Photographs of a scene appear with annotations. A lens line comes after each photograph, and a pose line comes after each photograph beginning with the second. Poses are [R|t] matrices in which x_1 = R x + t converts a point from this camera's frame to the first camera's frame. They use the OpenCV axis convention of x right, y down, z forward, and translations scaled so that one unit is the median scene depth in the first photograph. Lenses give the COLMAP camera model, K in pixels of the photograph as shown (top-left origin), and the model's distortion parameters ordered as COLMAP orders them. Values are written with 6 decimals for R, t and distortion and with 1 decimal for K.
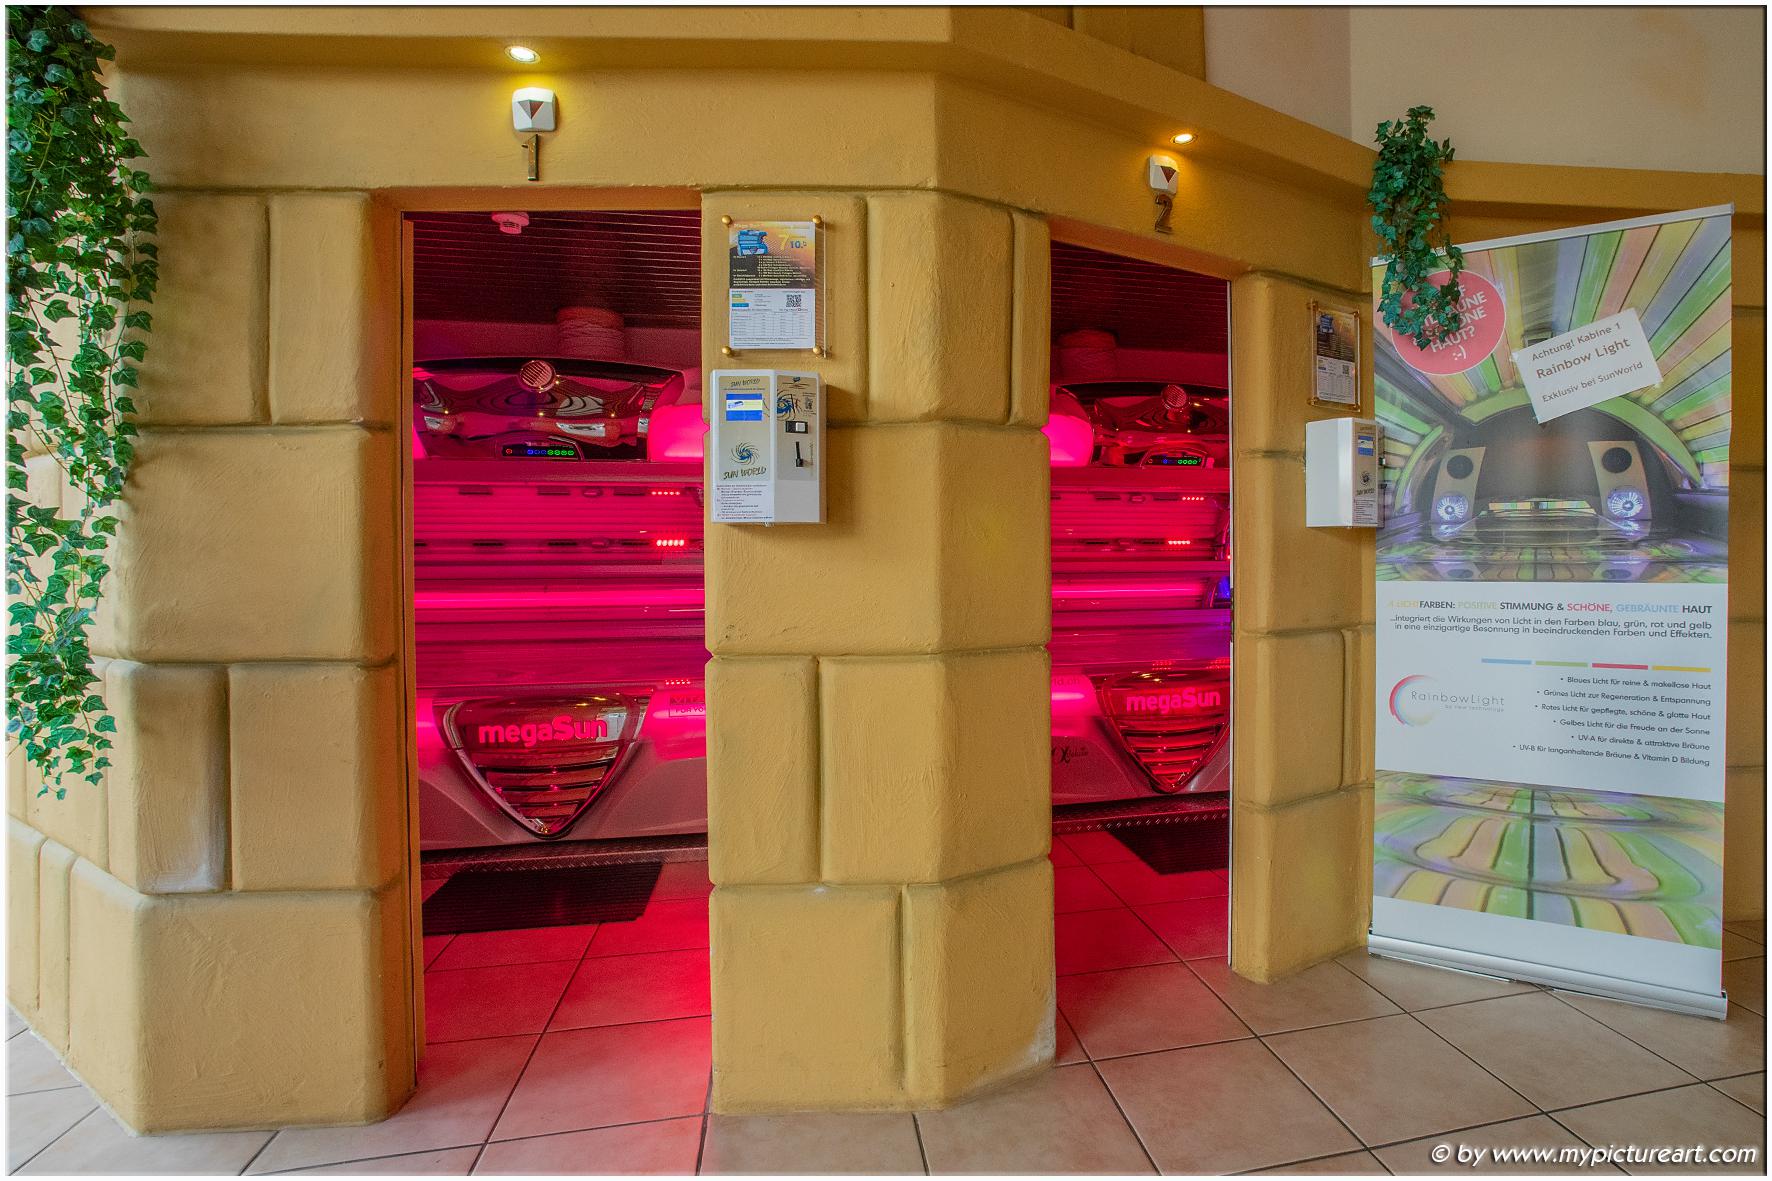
lens RADIAL K [[1350.2, 0, 865.6], [0, 1350.2, 585.8], [0, 0, 1]] dist [-0.145393, 0.191398]
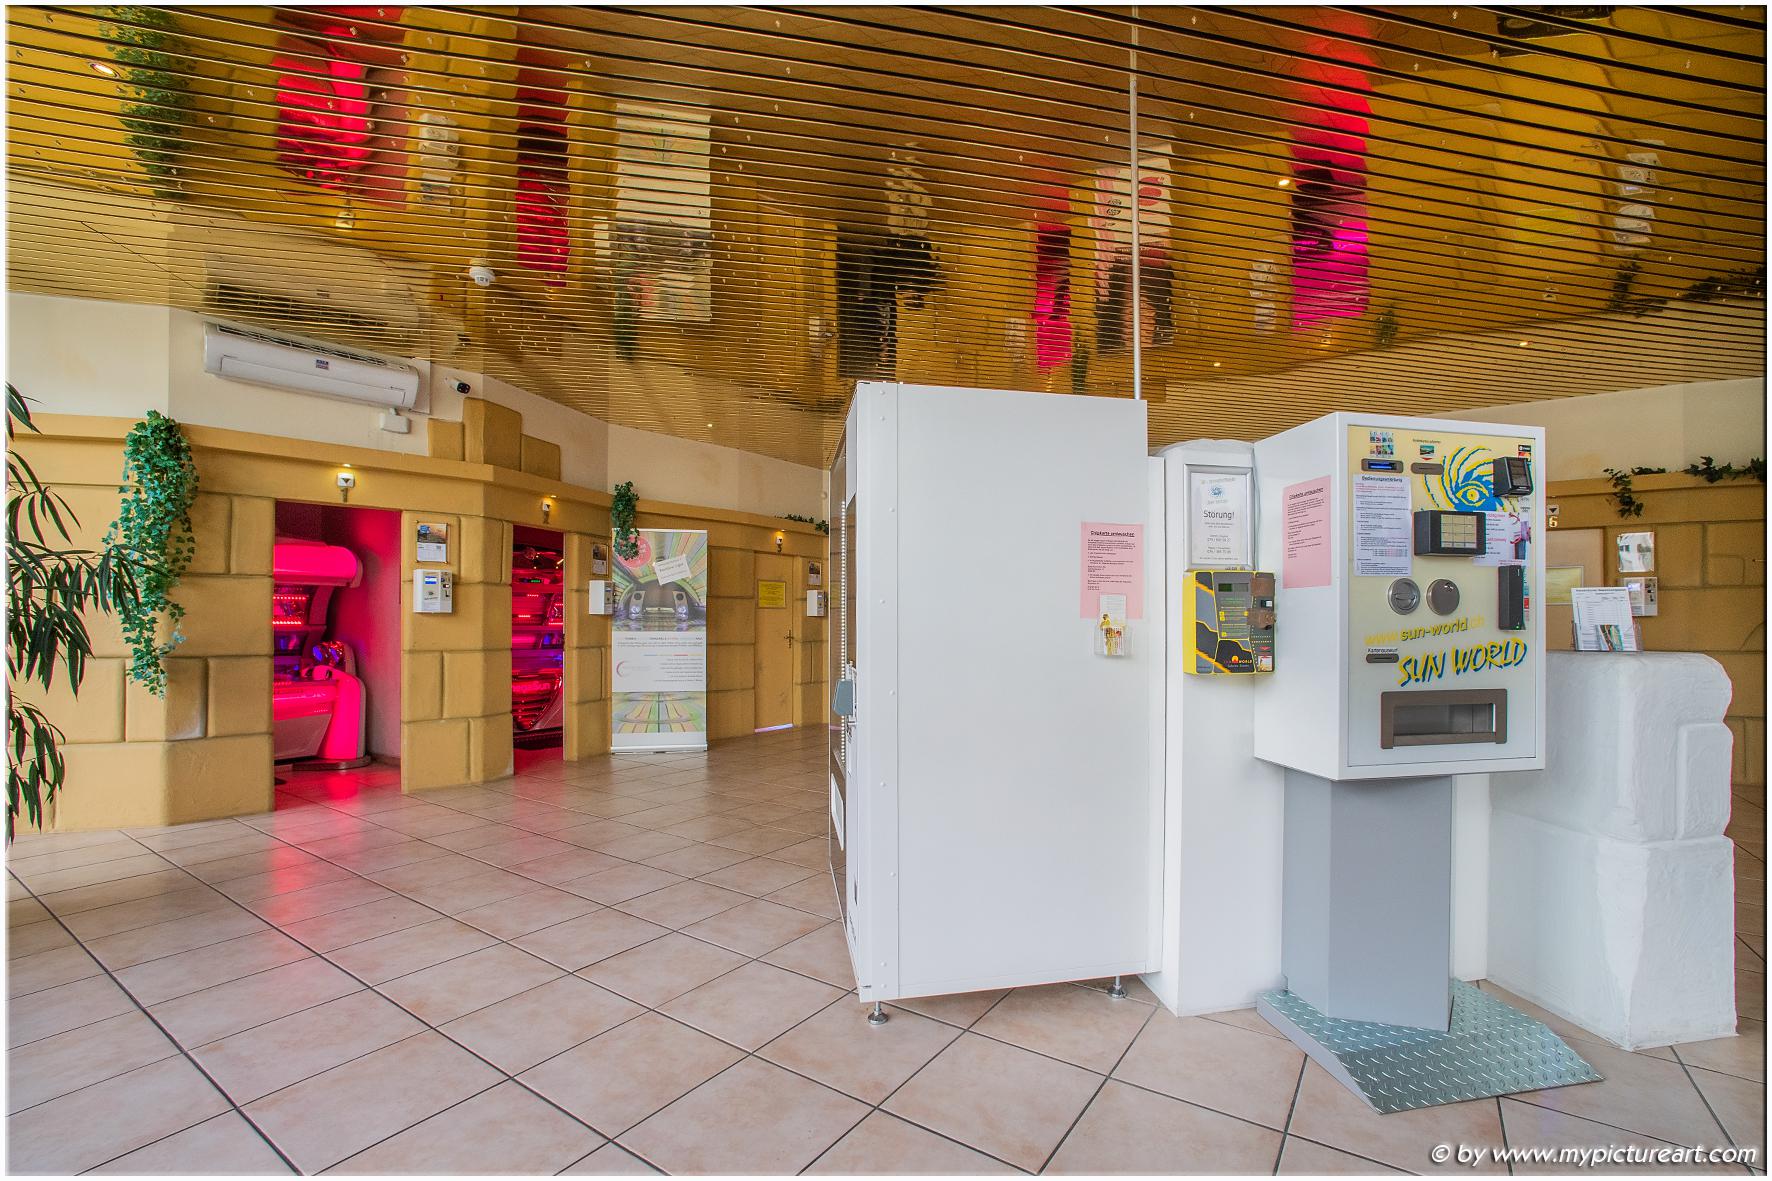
lens RADIAL K [[888.7, 0, 946.7], [0, 888.7, 614.2], [0, 0, 1]] dist [-0.003814, 0.000452]
pose [[0.753387, 0.014964, 0.657407, -0.459184], [0.007295, 0.999489, -0.031110, 0.030931], [-0.657537, 0.028234, 0.752893, -1.266004]]
